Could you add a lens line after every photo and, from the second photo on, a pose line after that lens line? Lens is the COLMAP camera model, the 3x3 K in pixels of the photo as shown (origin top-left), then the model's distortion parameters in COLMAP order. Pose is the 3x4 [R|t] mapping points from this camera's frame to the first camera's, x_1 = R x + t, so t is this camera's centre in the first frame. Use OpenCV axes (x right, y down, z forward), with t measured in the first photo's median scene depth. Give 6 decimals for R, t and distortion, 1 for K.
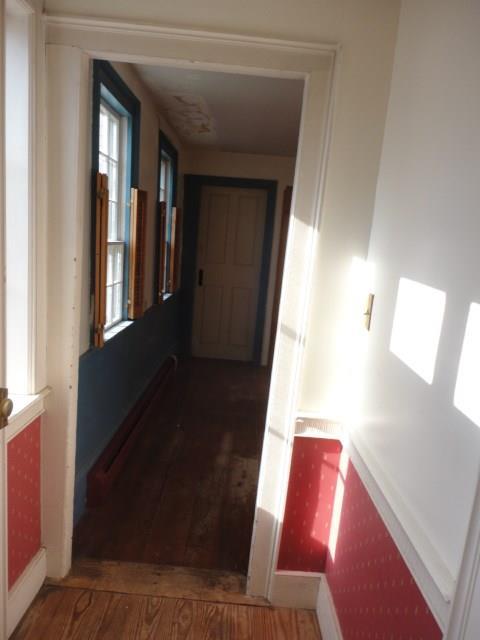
lens RADIAL K [[471.5, 0, 240.0], [0, 471.5, 320.0], [0, 0, 1]] dist [0.008052, 0.003142]
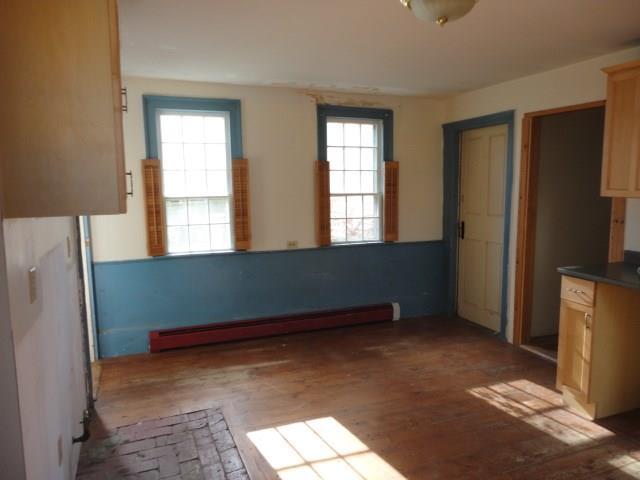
lens RADIAL K [[471.5, 0, 320.0], [0, 471.5, 240.0], [0, 0, 1]] dist [0.008052, 0.003142]
pose [[0.378823, 0.032557, -0.924896, 0.687363], [-0.125674, 0.991933, -0.016557, -0.021023], [0.916897, 0.122508, 0.379859, 0.412005]]
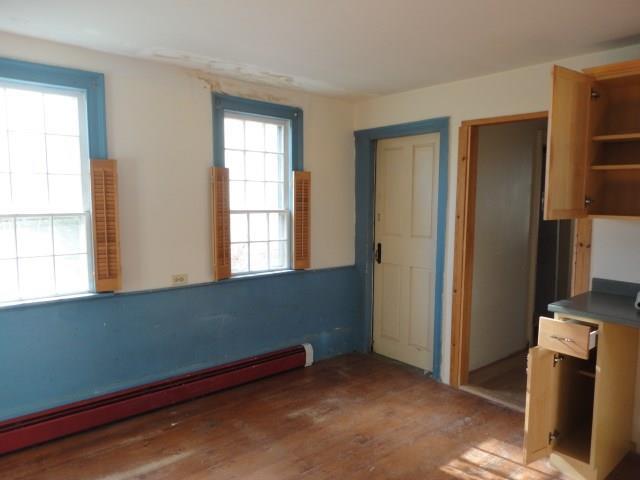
lens RADIAL K [[471.5, 0, 320.0], [0, 471.5, 240.0], [0, 0, 1]] dist [0.008052, 0.003142]
pose [[0.657307, -0.003181, -0.753616, 0.469235], [-0.090724, 0.992385, -0.083319, -0.037715], [0.748142, 0.123137, 0.652013, 0.416125]]
